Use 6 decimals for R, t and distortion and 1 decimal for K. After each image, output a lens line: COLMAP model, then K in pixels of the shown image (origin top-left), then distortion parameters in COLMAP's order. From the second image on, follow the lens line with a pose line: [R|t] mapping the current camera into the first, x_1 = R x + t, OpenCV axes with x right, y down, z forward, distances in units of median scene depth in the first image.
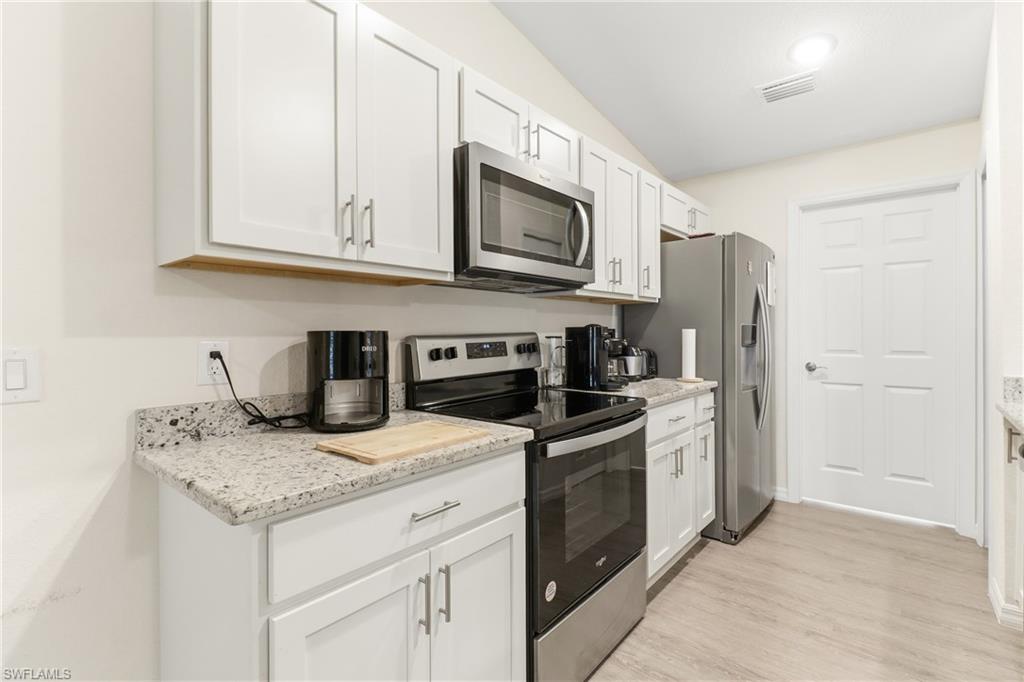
lens RADIAL K [[479.3, 0, 516.8], [0, 479.3, 332.3], [0, 0, 1]] dist [0.021146, -0.013617]
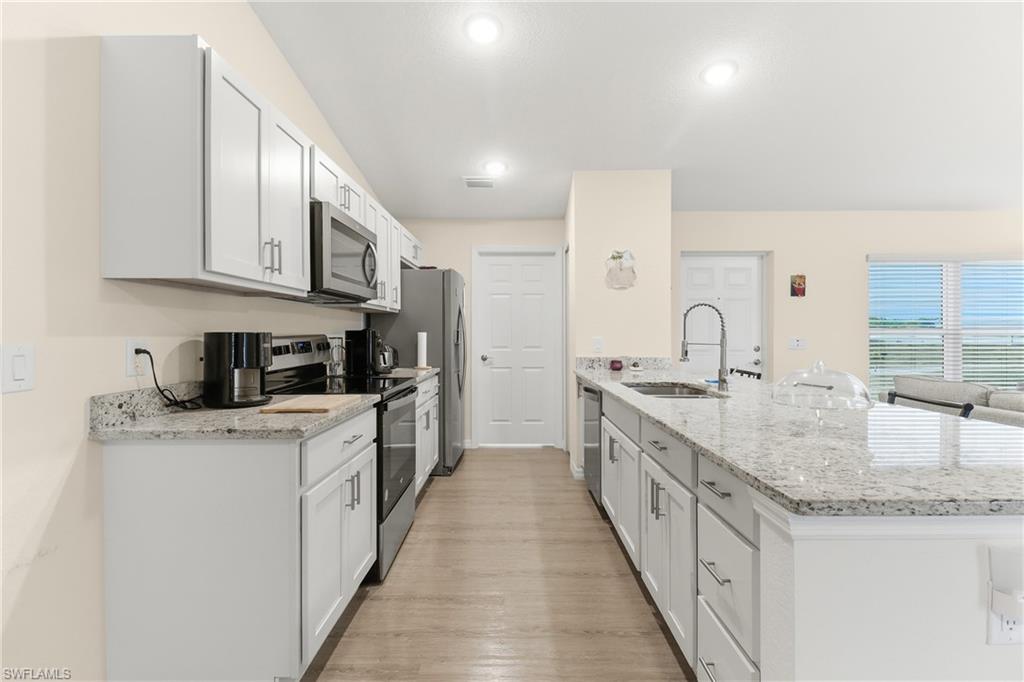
lens RADIAL K [[469.1, 0, 518.8], [0, 469.1, 331.7], [0, 0, 1]] dist [0.000291, -0.000053]
pose [[0.767588, 0.006523, 0.640910, -0.479251], [-0.000512, 0.999954, -0.009564, 0.005801], [-0.640943, 0.007013, 0.767556, -0.391403]]
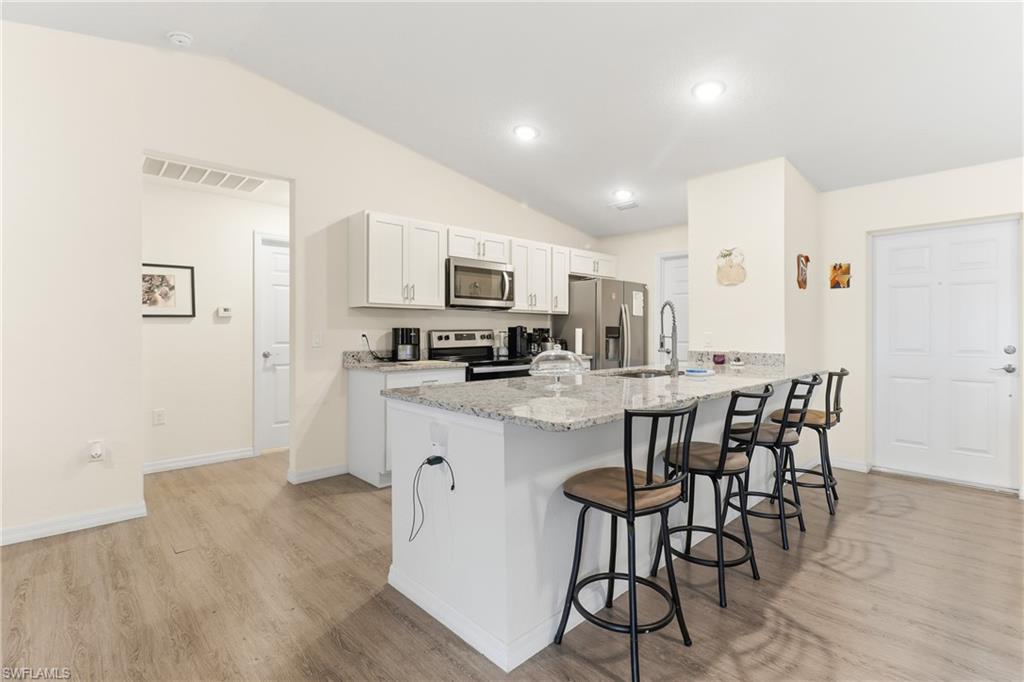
lens RADIAL K [[479.3, 0, 516.8], [0, 479.3, 332.3], [0, 0, 1]] dist [0.021146, -0.013617]
pose [[0.992491, 0.005646, -0.122183, 0.521526], [-0.005585, 0.999984, 0.000840, 0.013152], [0.122186, -0.000152, 0.992507, -1.399422]]
